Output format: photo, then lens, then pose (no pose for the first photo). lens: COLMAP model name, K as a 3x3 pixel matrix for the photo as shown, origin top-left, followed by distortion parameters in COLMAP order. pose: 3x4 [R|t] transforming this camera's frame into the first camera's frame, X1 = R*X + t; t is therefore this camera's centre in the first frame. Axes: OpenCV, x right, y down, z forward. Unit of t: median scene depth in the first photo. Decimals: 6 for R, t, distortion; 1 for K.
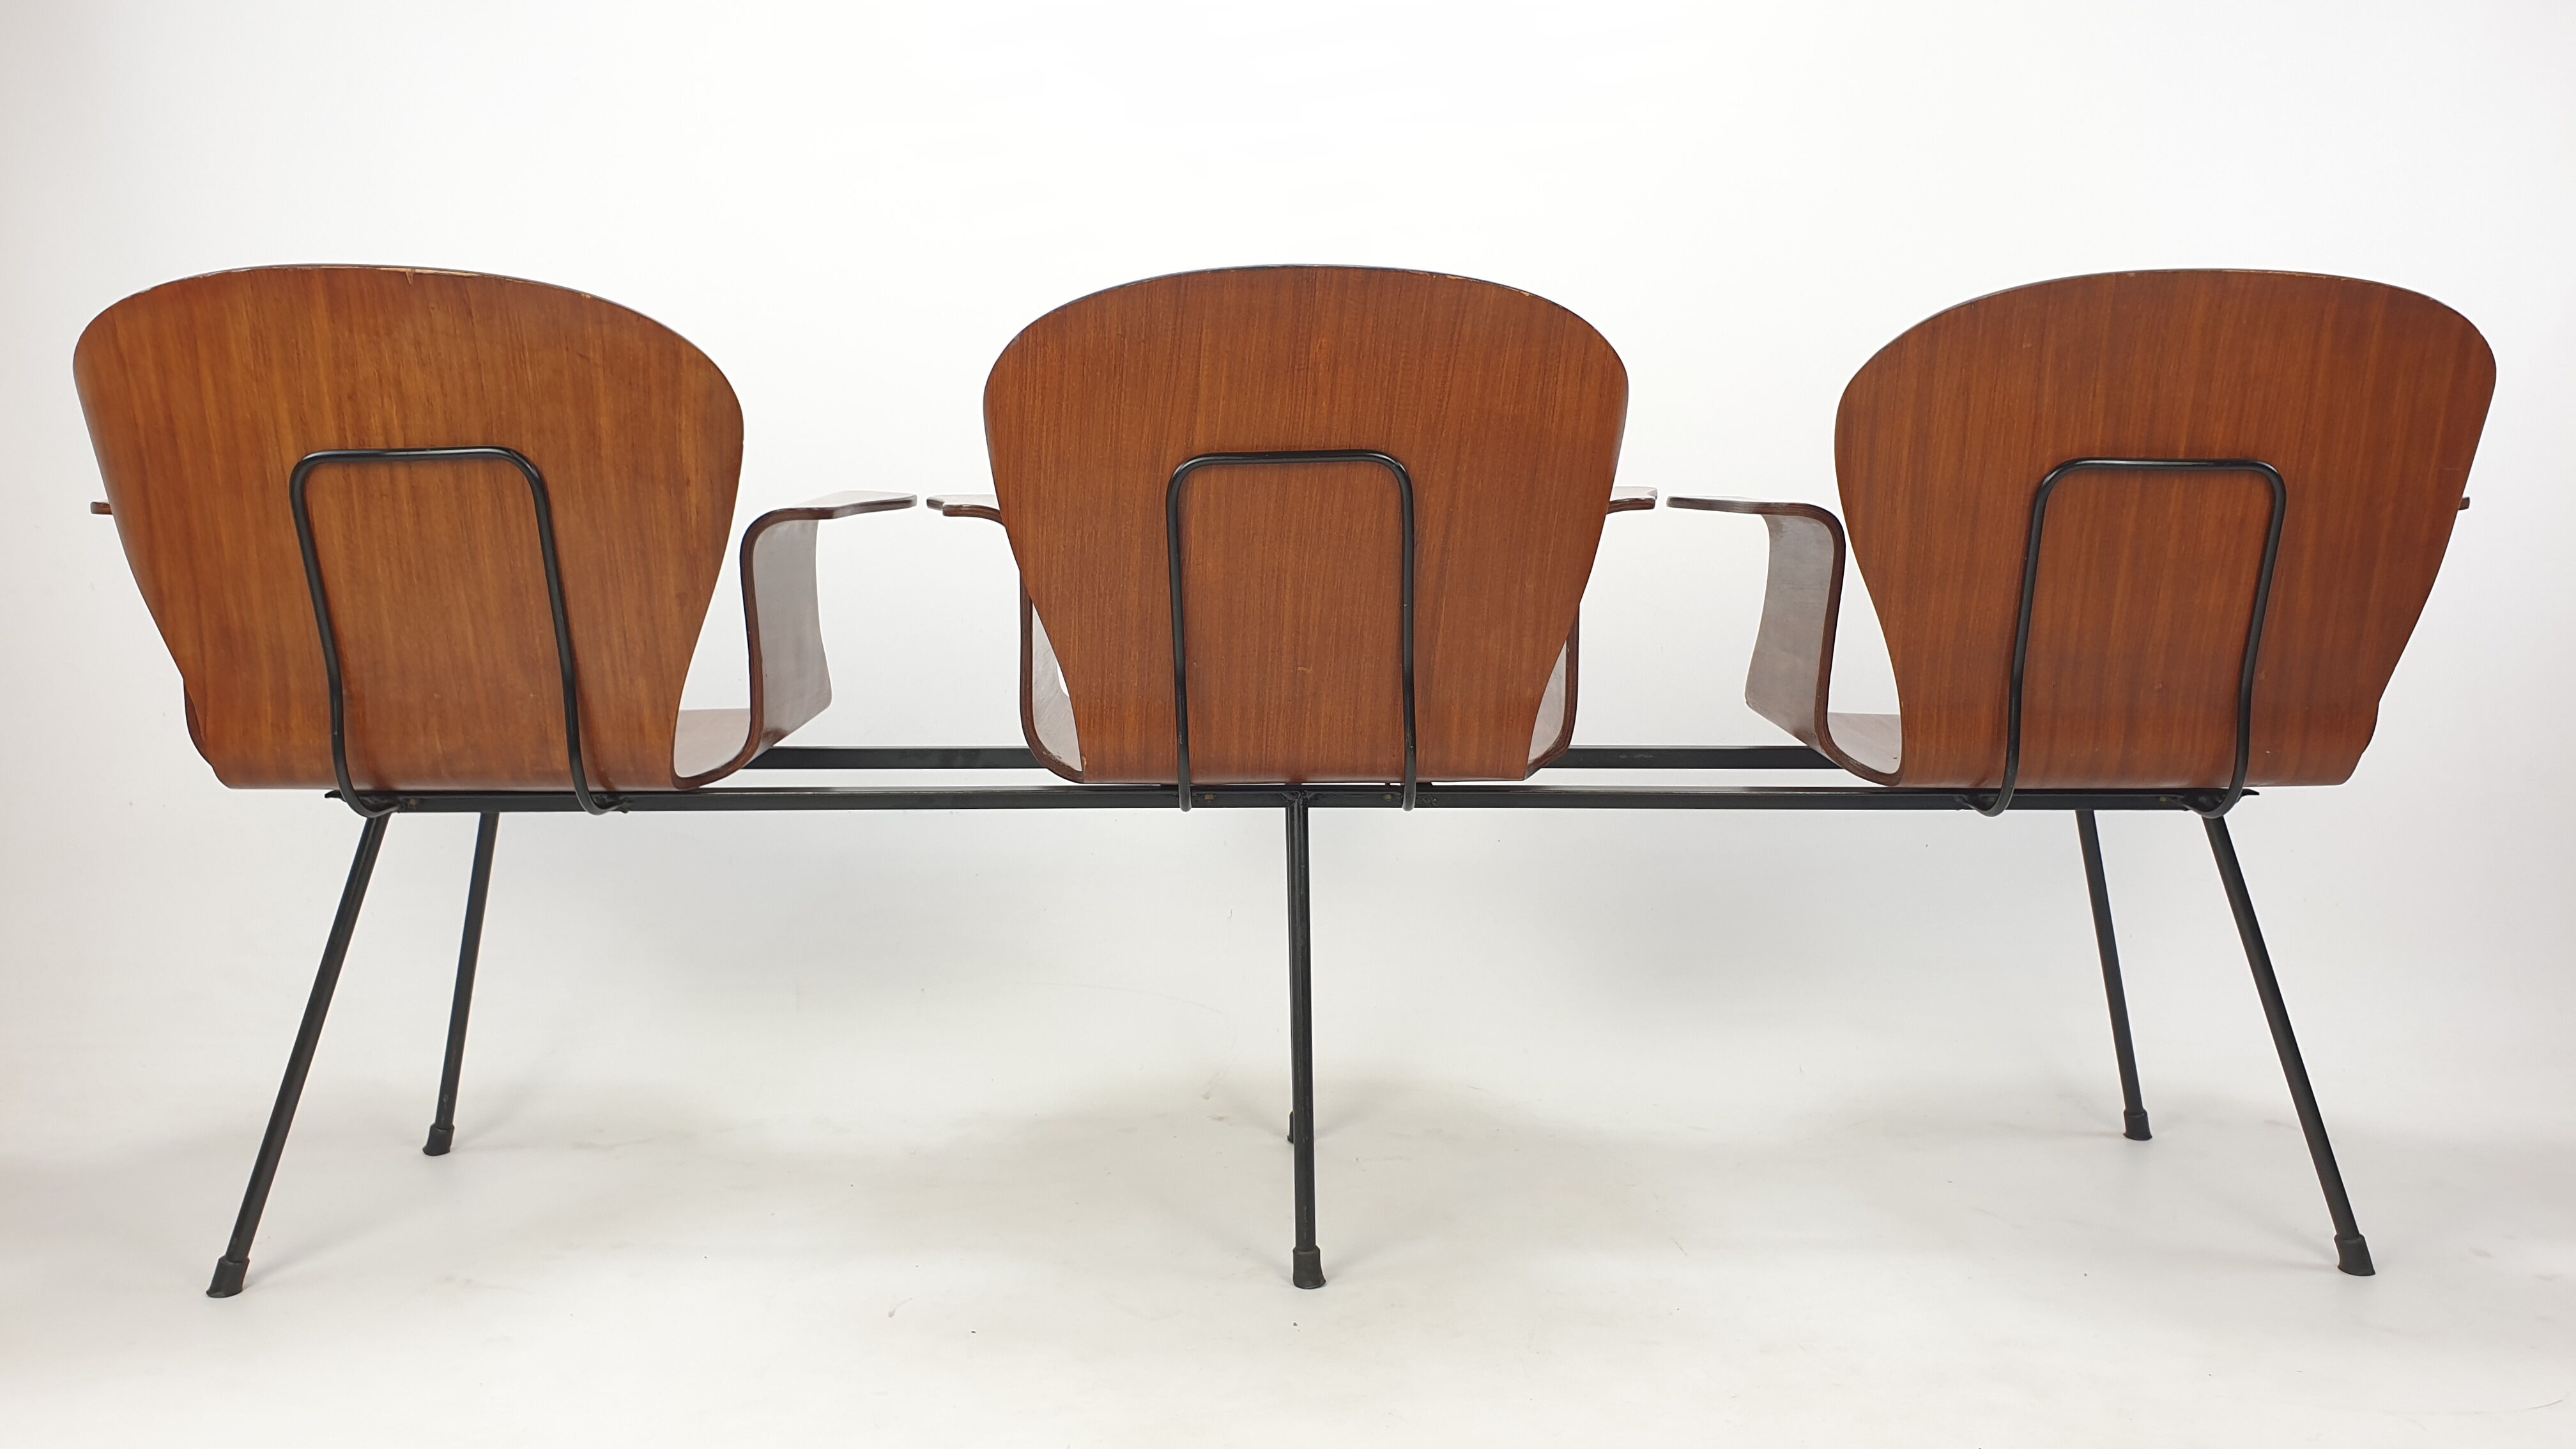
lens RADIAL K [[1991.8, 0, 1293.8], [0, 1991.8, 713.9], [0, 0, 1]] dist [0.013188, -0.047482]
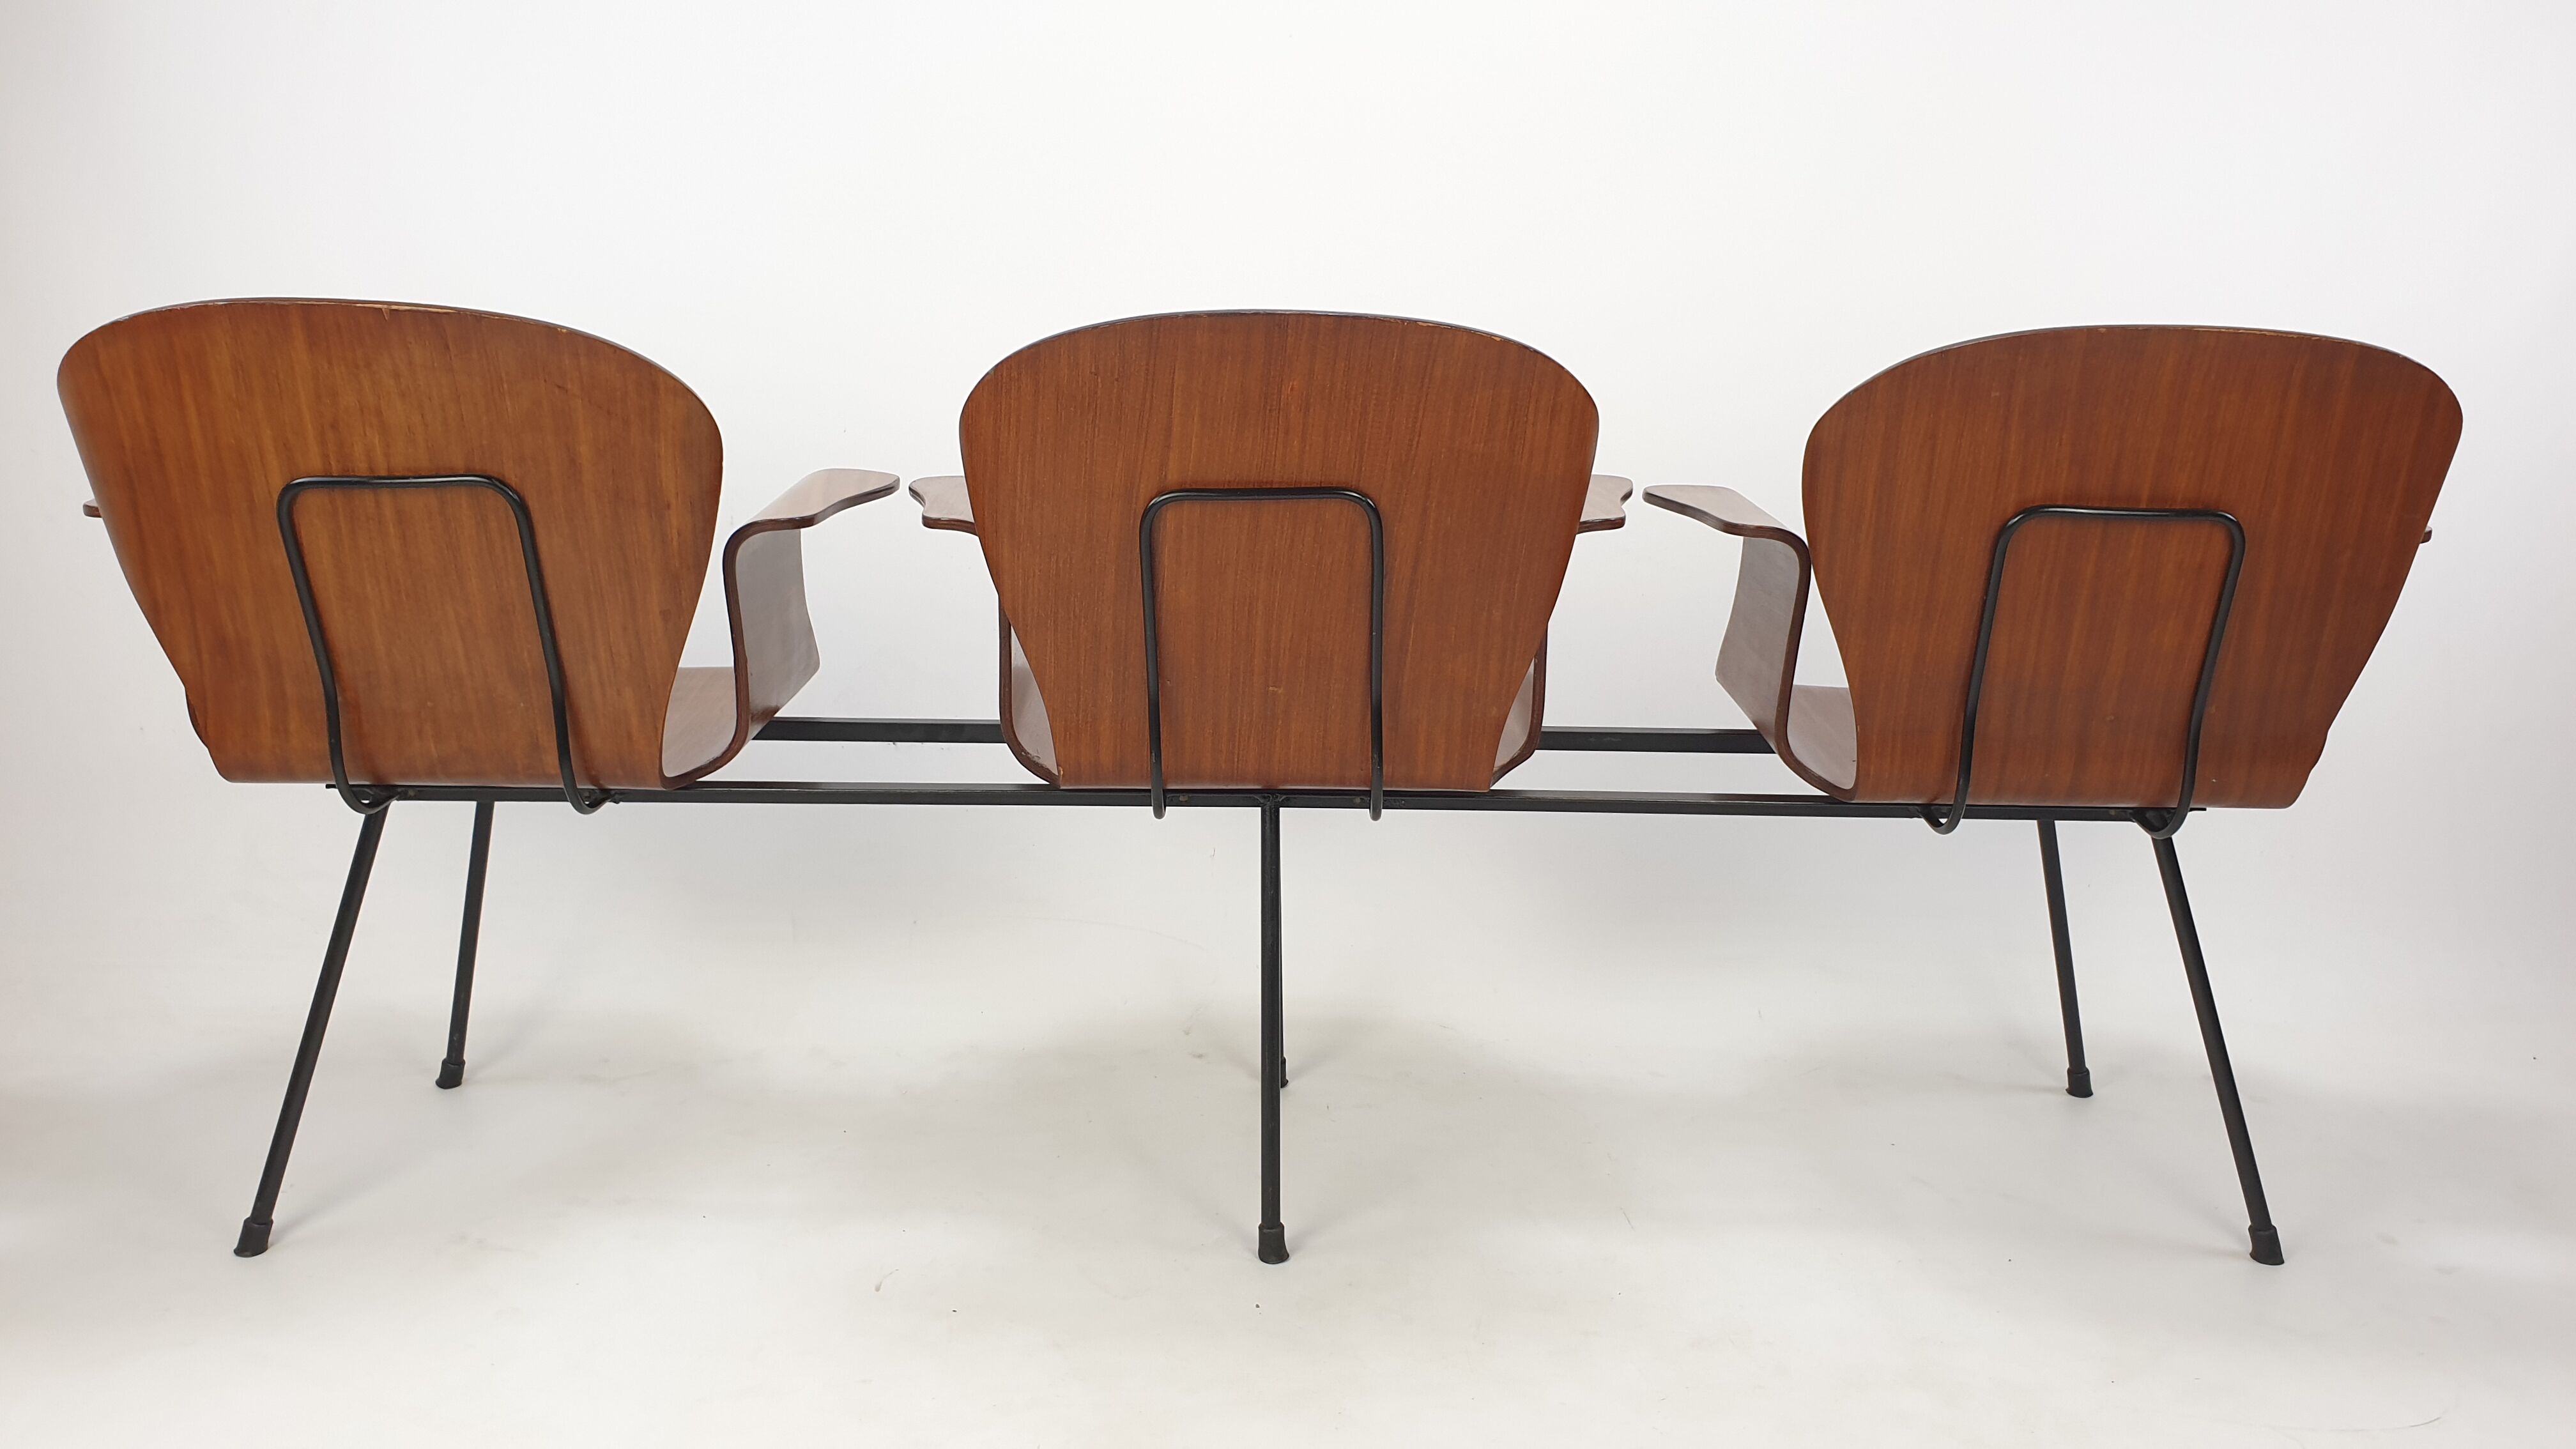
lens RADIAL K [[1991.8, 0, 1299.1], [0, 1991.8, 722.5], [0, 0, 1]] dist [0.013188, -0.047482]
pose [[0.999880, 0.015174, -0.003162, 0.021011], [-0.014690, 0.992792, 0.118950, -0.126916], [0.004945, -0.118889, 0.992895, -0.018253]]
